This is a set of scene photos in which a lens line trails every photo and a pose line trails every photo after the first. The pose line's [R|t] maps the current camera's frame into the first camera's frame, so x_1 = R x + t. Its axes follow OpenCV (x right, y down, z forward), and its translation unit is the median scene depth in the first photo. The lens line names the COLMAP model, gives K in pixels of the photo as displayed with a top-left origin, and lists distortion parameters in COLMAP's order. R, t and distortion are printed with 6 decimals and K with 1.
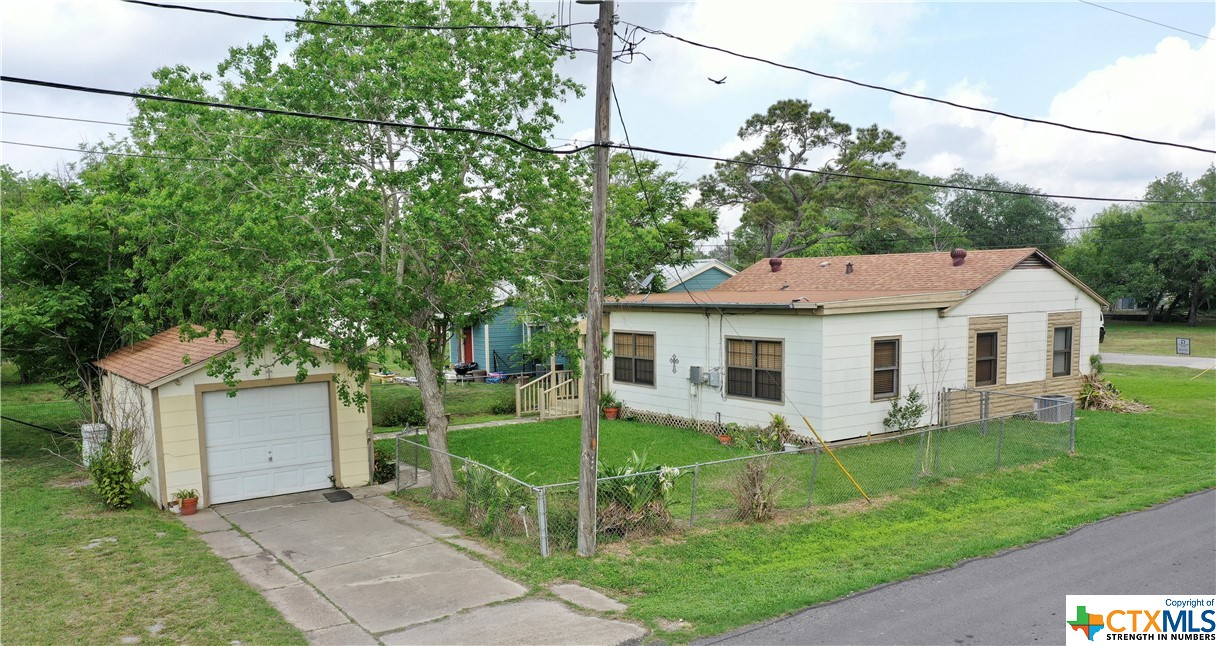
lens RADIAL K [[972.3, 0, 603.6], [0, 972.3, 399.3], [0, 0, 1]] dist [0.003165, 0.011242]
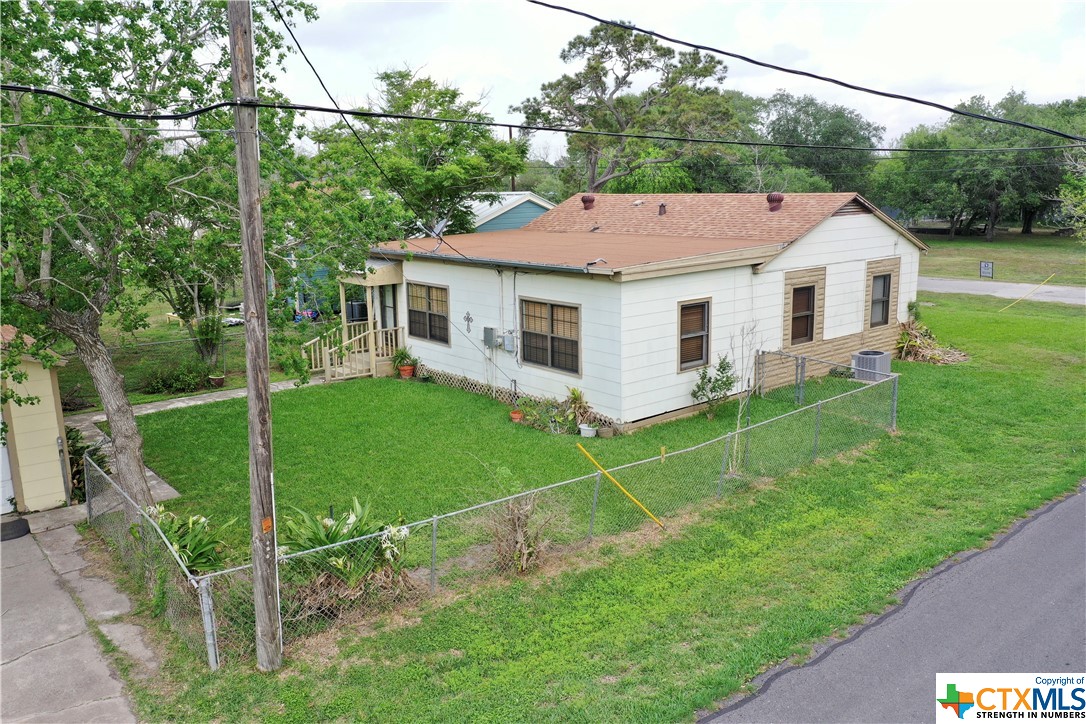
lens RADIAL K [[868.4, 0, 544.6], [0, 868.4, 355.6], [0, 0, 1]] dist [0.011987, 0.000851]
pose [[0.996215, -0.017113, 0.085225, 0.074933], [0.010725, 0.997137, 0.074856, -0.066158], [-0.086262, -0.073659, 0.993546, 0.190524]]
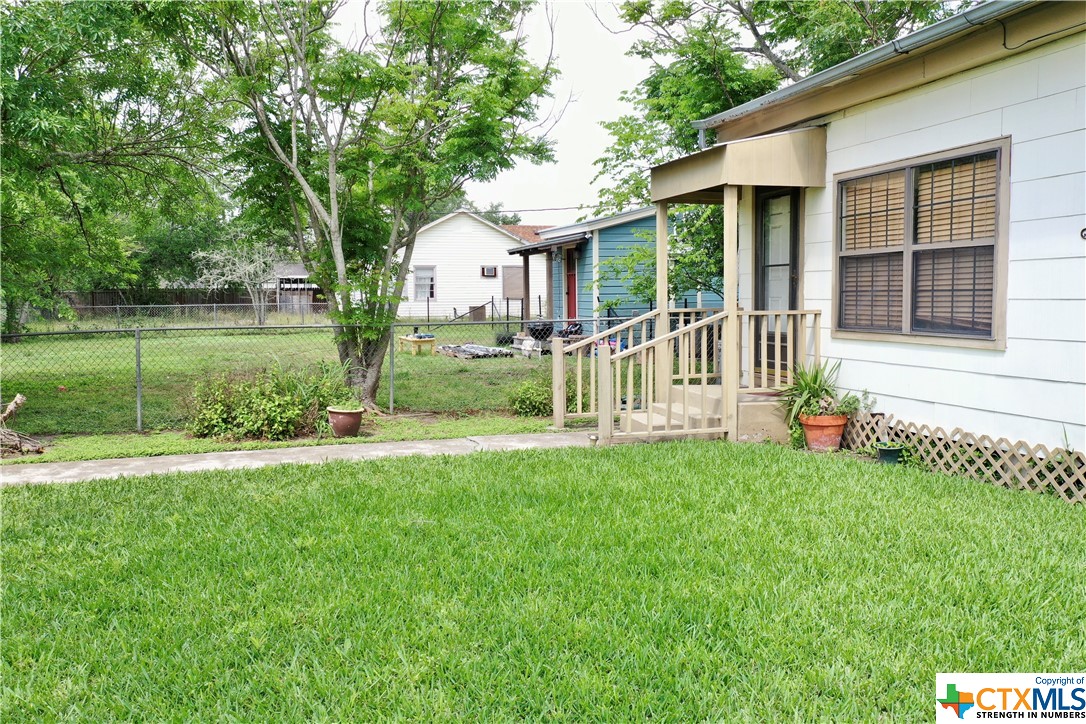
lens RADIAL K [[868.4, 0, 544.5], [0, 868.4, 360.1], [0, 0, 1]] dist [0.011987, 0.000851]
pose [[0.955417, 0.024010, -0.294283, 0.003852], [-0.035725, 0.998766, -0.034496, 0.004685], [0.293092, 0.043472, 0.955095, 0.762992]]
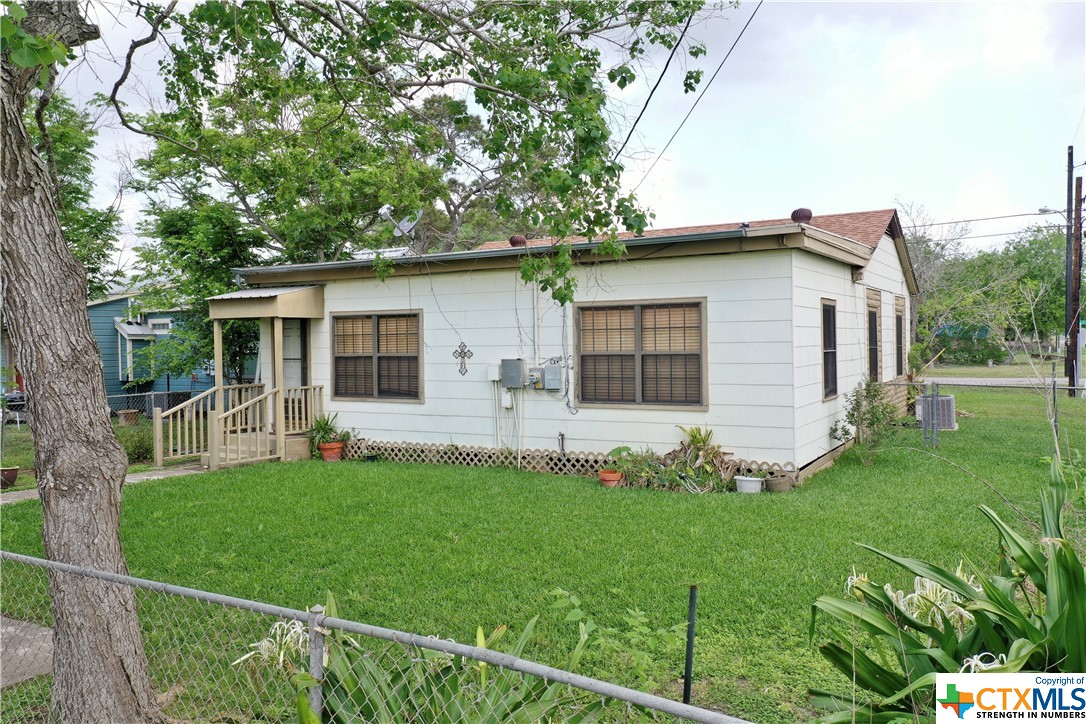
lens RADIAL K [[868.4, 0, 545.7], [0, 868.4, 361.6], [0, 0, 1]] dist [0.011987, 0.000851]
pose [[0.905174, -0.006654, 0.424989, -0.109398], [0.050736, 0.994420, -0.092490, 0.017333], [-0.422002, 0.105282, 0.900461, 0.504160]]
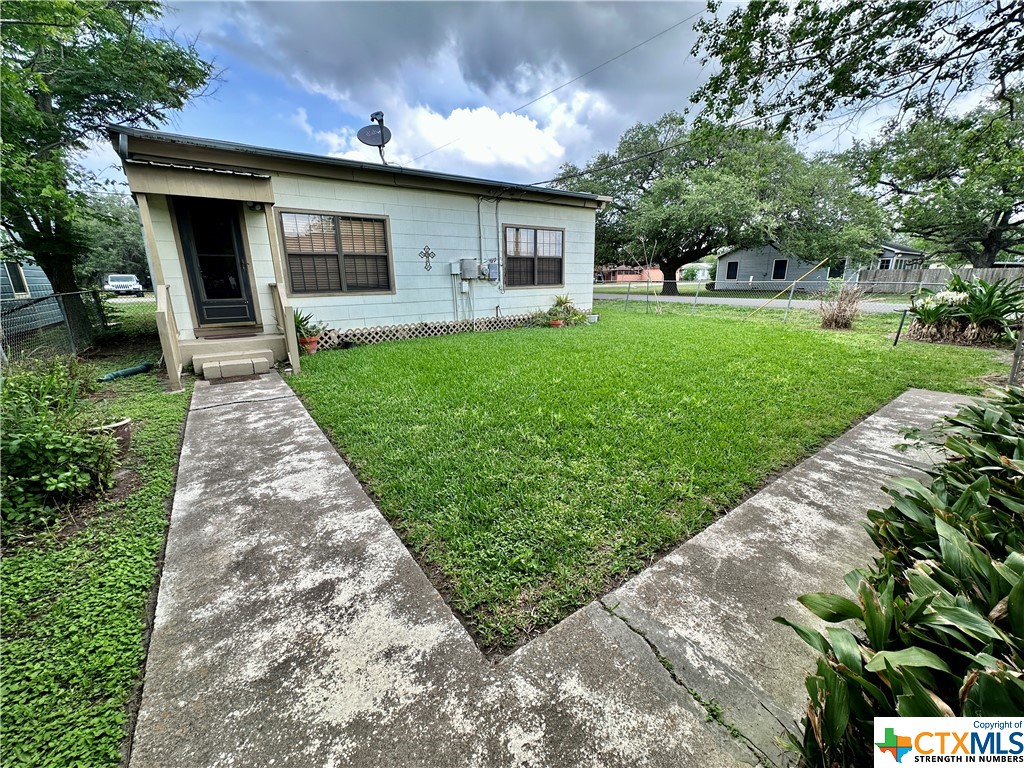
lens RADIAL K [[412.2, 0, 514.7], [0, 412.2, 385.1], [0, 0, 1]] dist [0.003426, -0.000384]
pose [[-0.022176, -0.294794, 0.955304, -0.293421], [0.097190, 0.950377, 0.295530, -0.031179], [-0.995019, 0.099400, 0.007576, 0.947888]]
